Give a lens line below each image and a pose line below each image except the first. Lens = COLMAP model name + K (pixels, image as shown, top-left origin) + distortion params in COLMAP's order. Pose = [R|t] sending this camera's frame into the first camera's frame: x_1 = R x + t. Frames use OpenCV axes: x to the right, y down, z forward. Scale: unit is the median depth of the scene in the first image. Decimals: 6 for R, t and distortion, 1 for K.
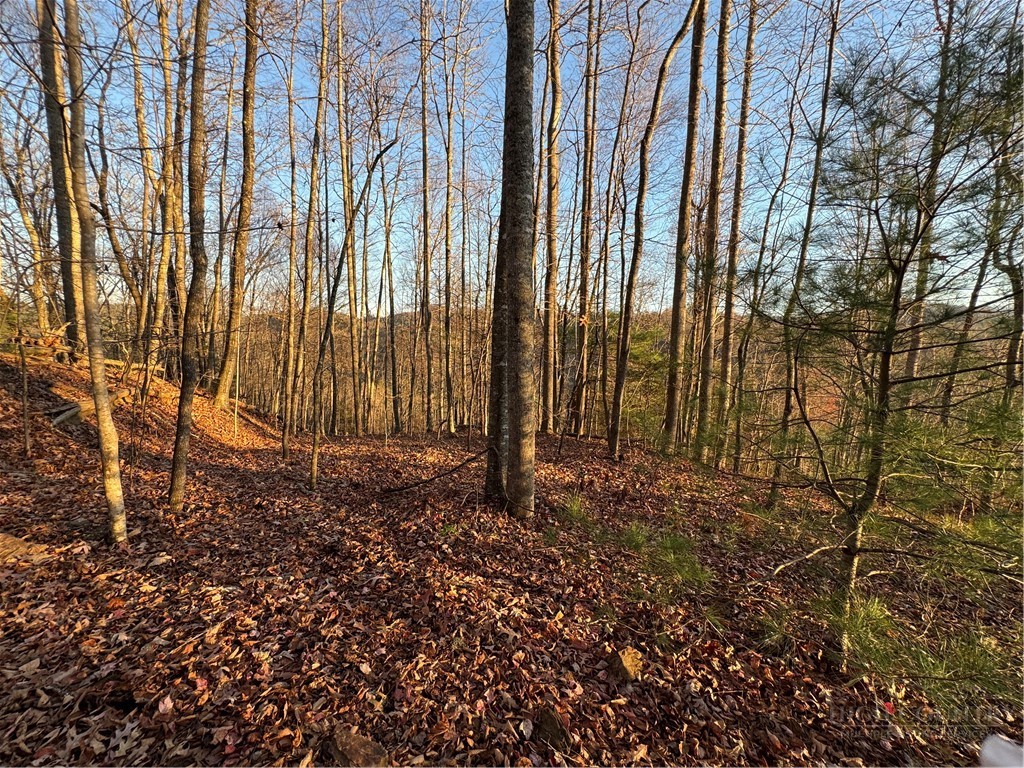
lens RADIAL K [[410.3, 0, 511.4], [0, 410.3, 385.6], [0, 0, 1]] dist [-0.002032, -0.000517]
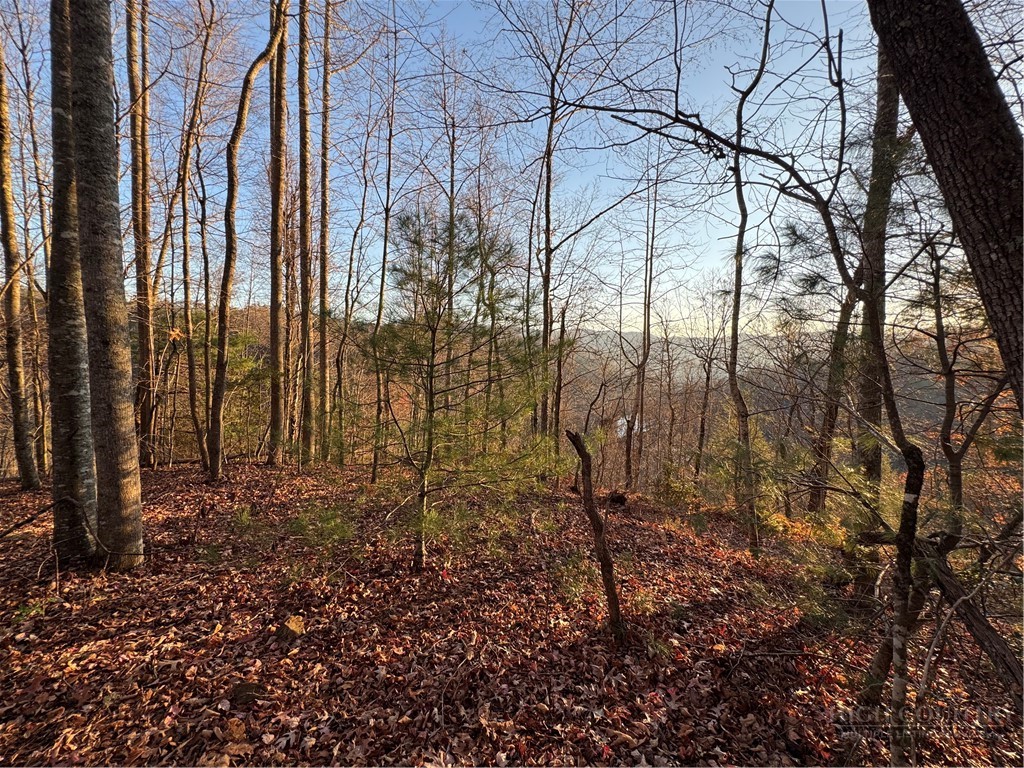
lens RADIAL K [[410.3, 0, 512.1], [0, 410.3, 379.2], [0, 0, 1]] dist [-0.002032, -0.000517]
pose [[0.603195, -0.046753, 0.796222, -0.227699], [0.062049, 0.998006, 0.011595, -0.056588], [-0.795176, 0.042411, 0.604894, -0.281252]]
